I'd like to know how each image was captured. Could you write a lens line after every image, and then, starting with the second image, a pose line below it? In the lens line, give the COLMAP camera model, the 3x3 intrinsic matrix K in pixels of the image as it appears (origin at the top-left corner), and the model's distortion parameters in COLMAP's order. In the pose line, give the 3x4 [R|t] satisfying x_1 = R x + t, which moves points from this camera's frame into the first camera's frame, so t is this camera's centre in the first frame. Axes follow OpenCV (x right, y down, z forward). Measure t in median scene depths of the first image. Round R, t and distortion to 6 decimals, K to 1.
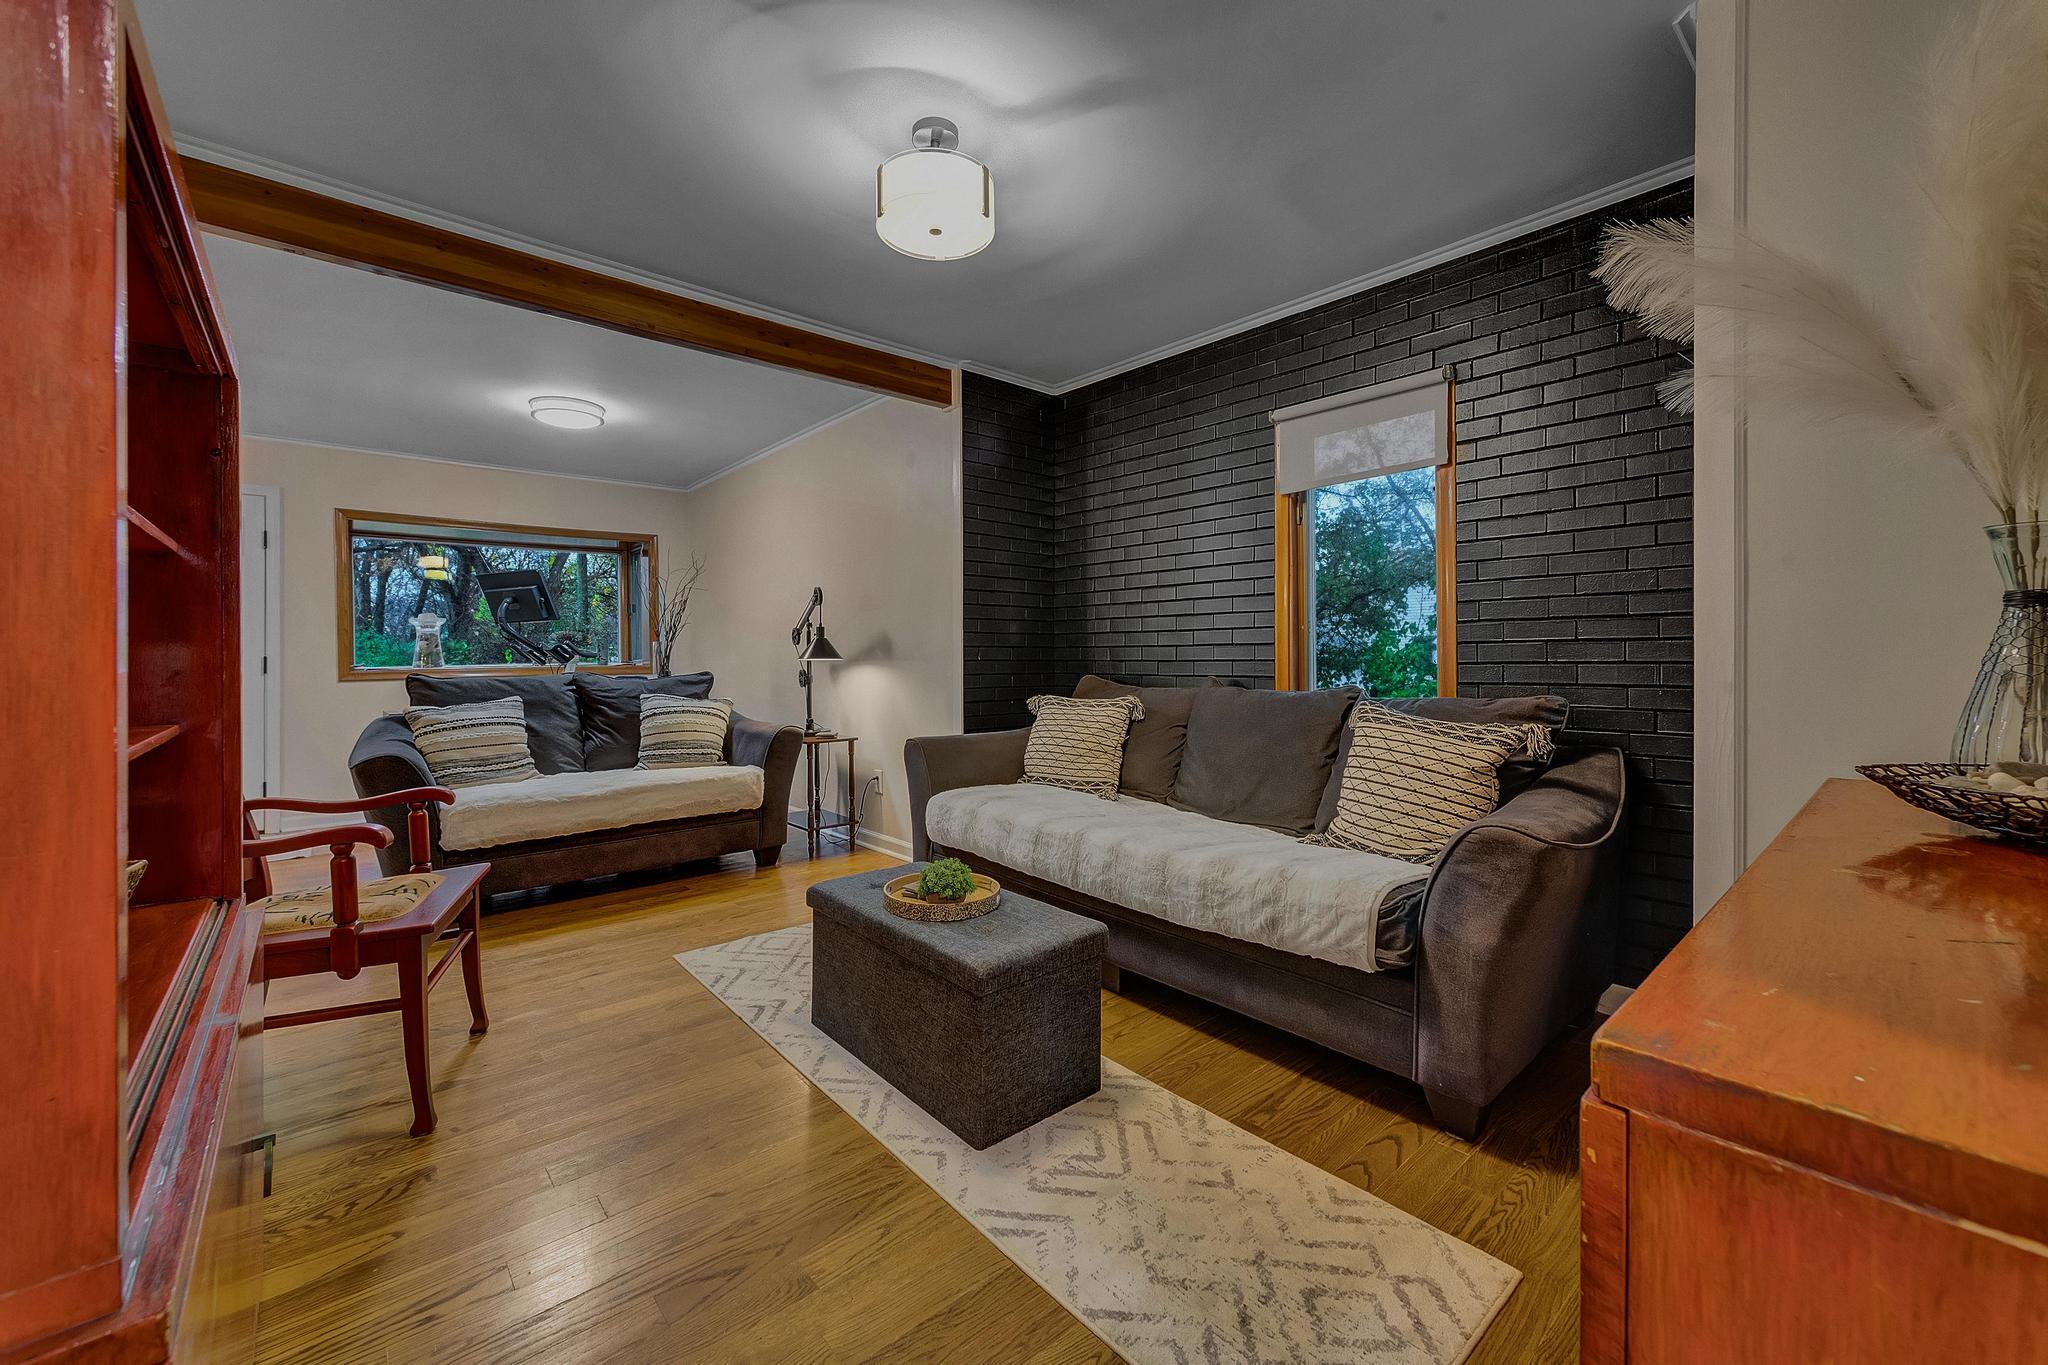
lens RADIAL K [[815.1, 0, 1022.4], [0, 815.1, 658.5], [0, 0, 1]] dist [0.000450, -0.000002]
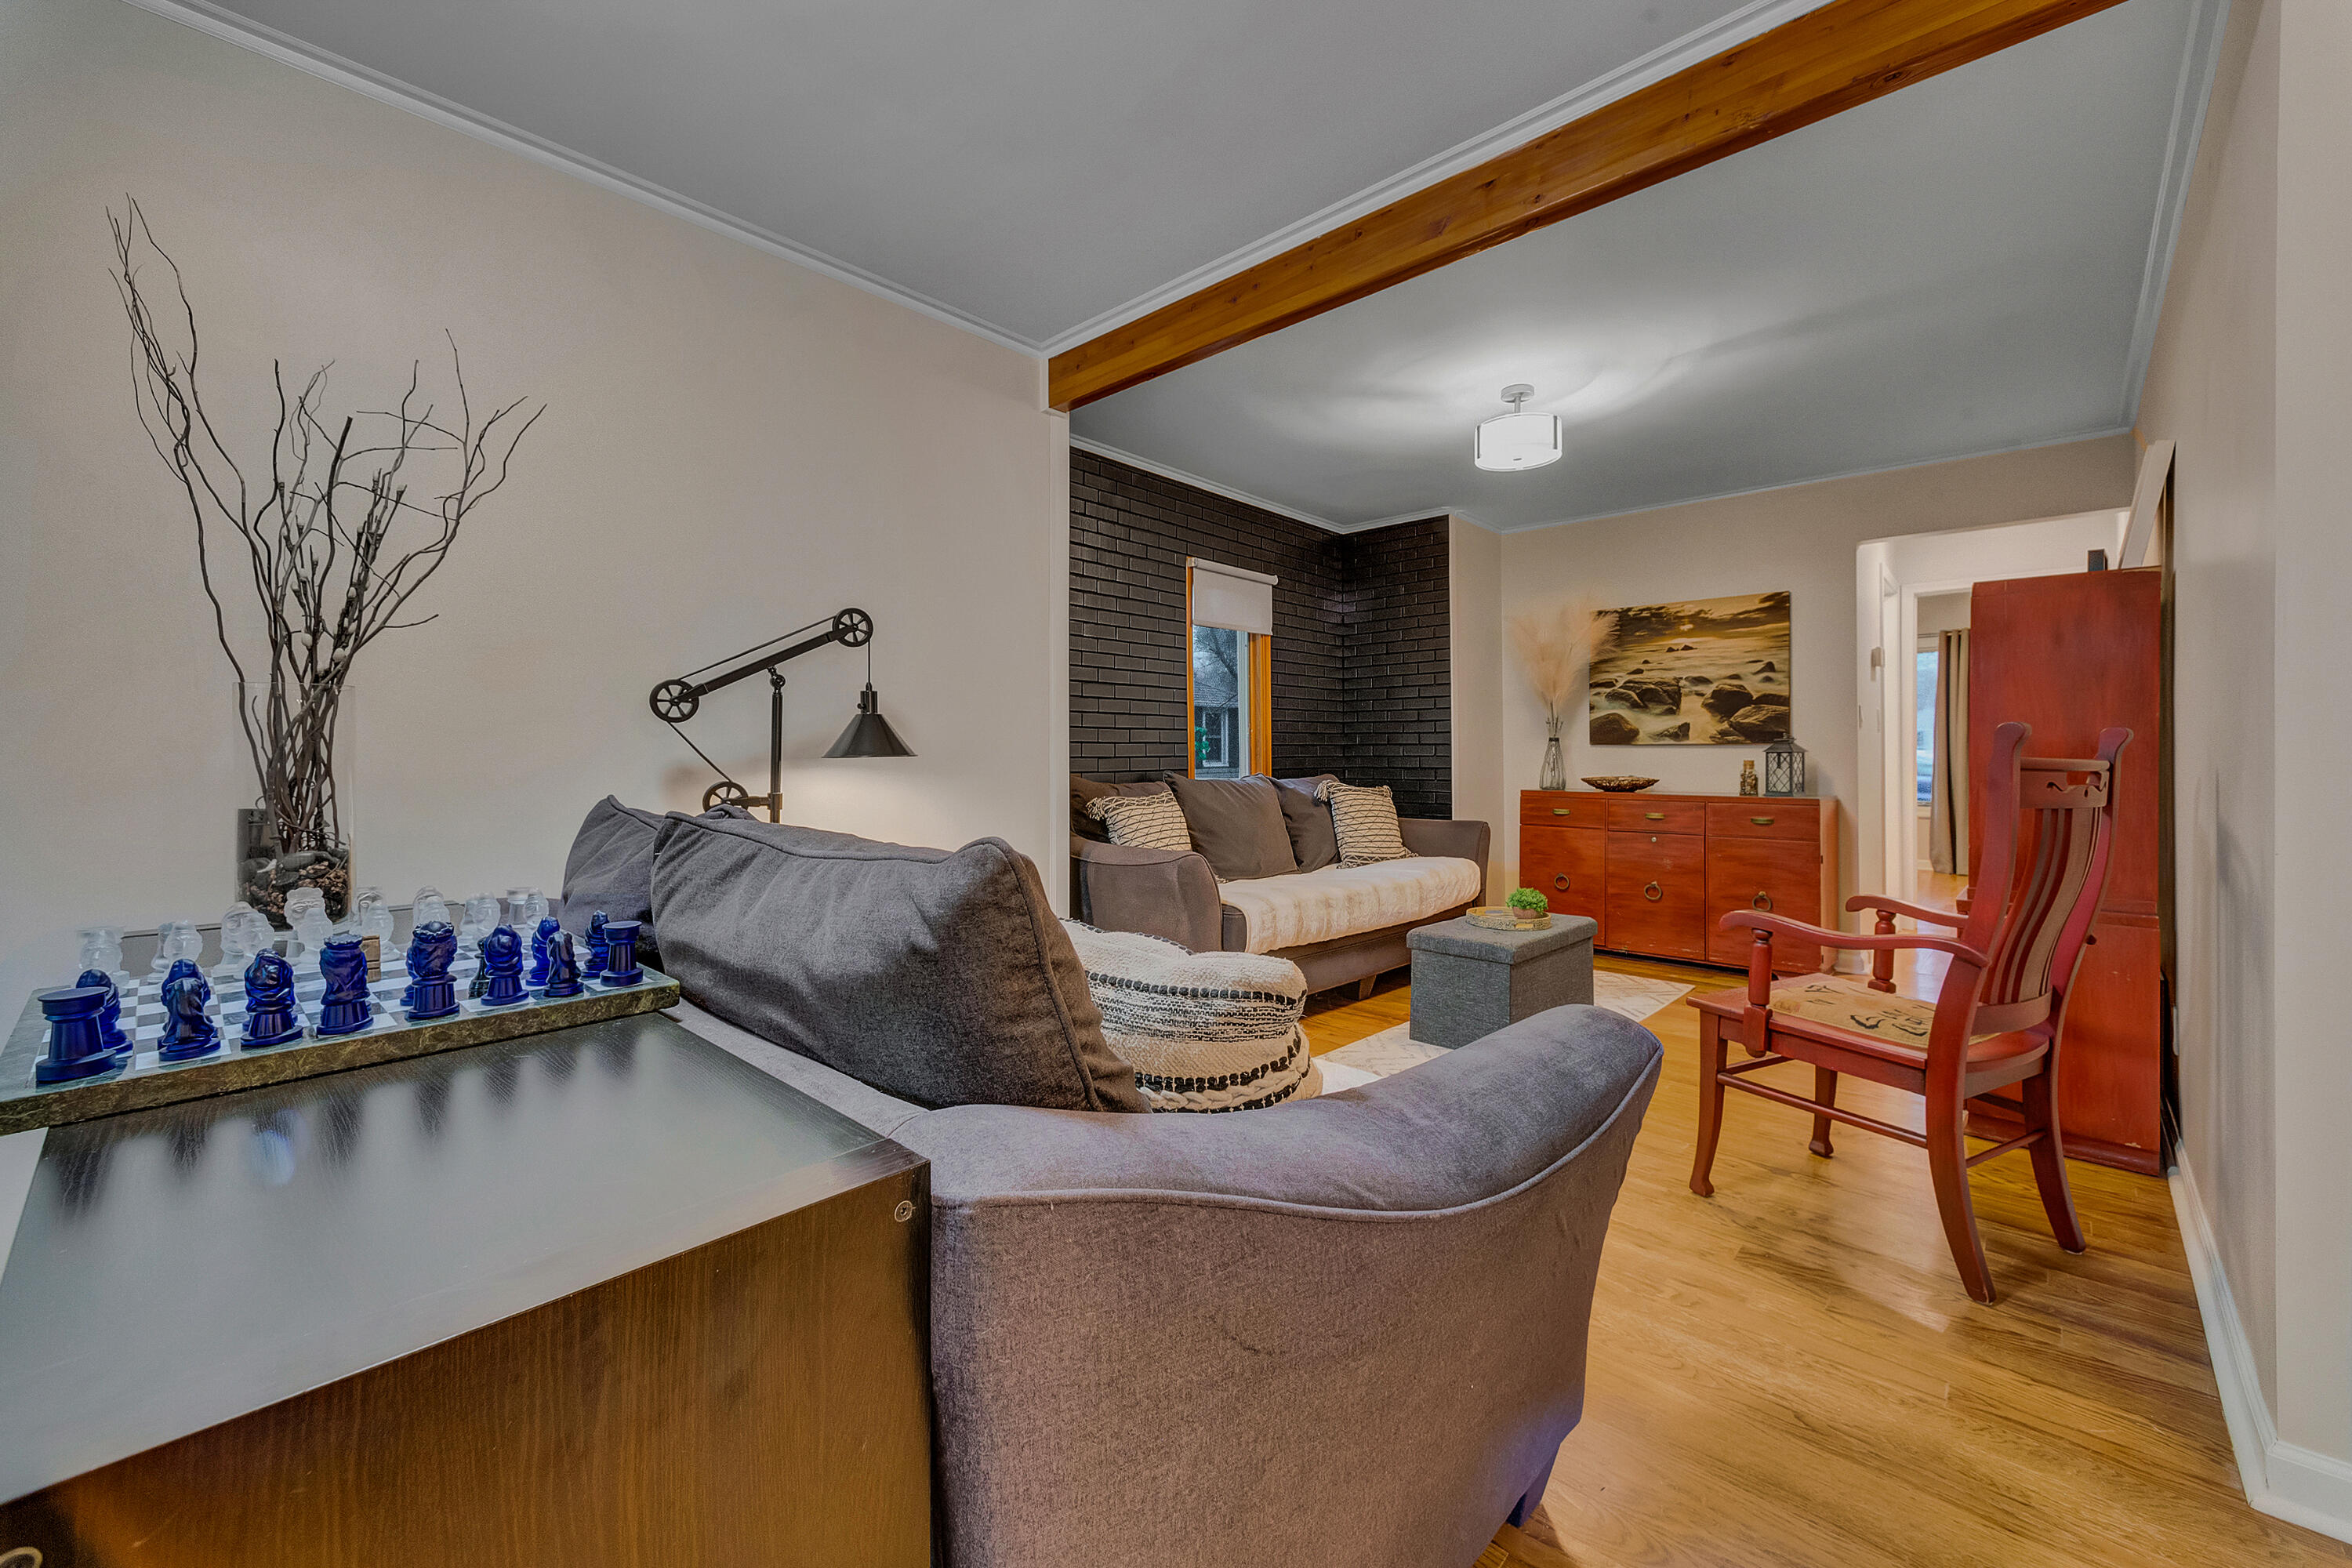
lens RADIAL K [[936.1, 0, 1174.2], [0, 936.1, 756.4], [0, 0, 1]] dist [0.000450, -0.000002]
pose [[-0.097567, -0.000874, 0.995229, -0.619589], [0.006180, 0.999980, 0.001484, 0.000067], [-0.995210, 0.006295, -0.097559, 0.644492]]
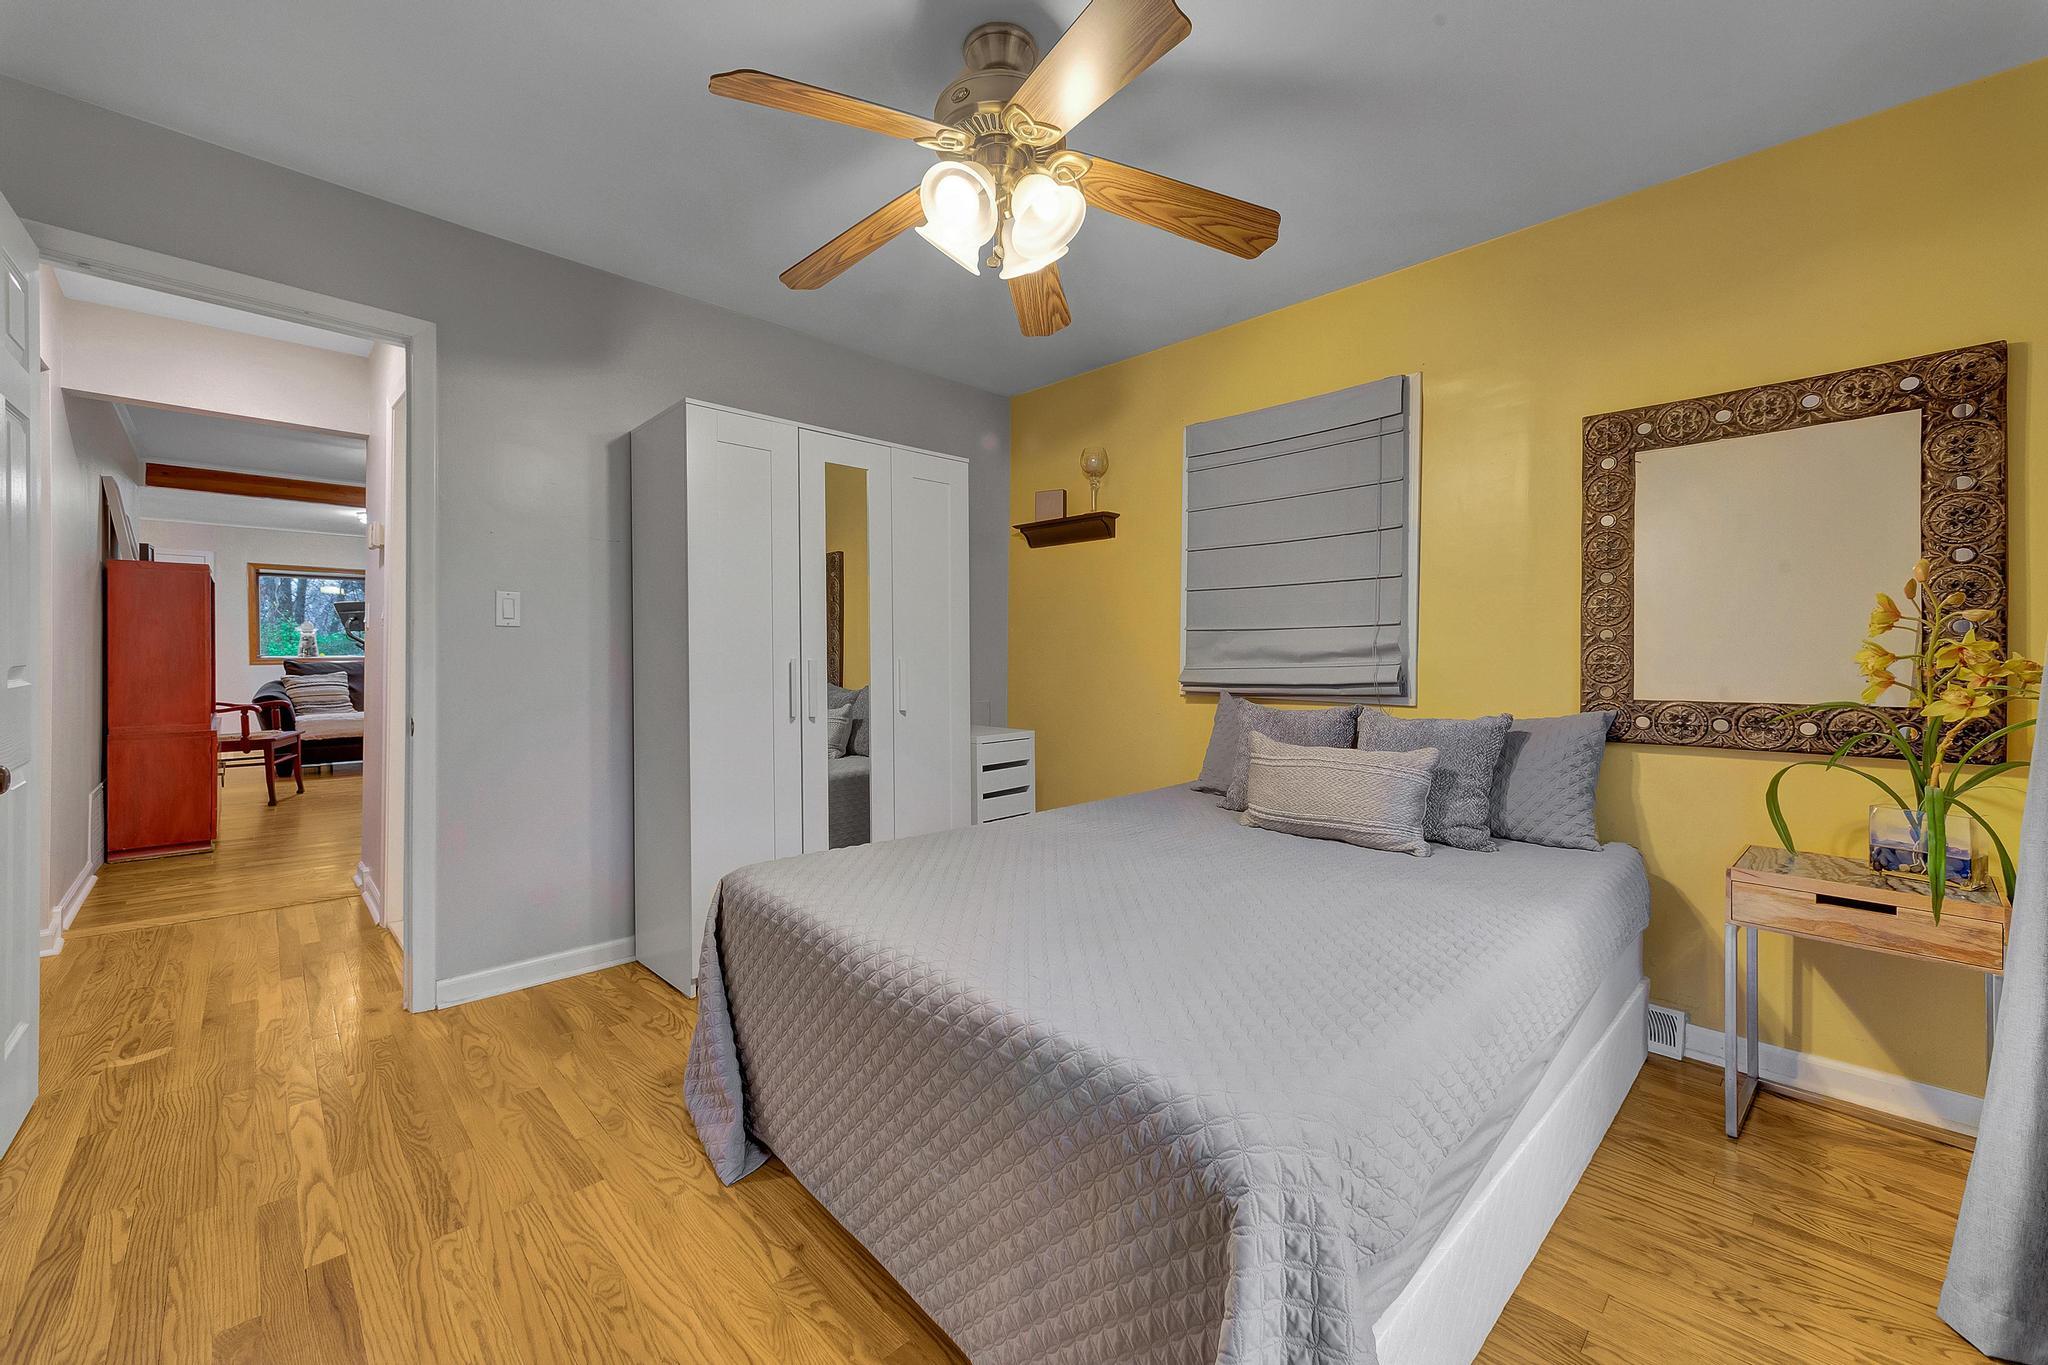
lens RADIAL K [[795.7, 0, 1026.1], [0, 795.7, 678.0], [0, 0, 1]] dist [0.003634, 0.000205]
pose [[0.997822, 0.008518, 0.065404, 0.918344], [-0.010299, 0.999584, 0.026938, -0.007353], [-0.065148, -0.027553, 0.997495, -1.054953]]
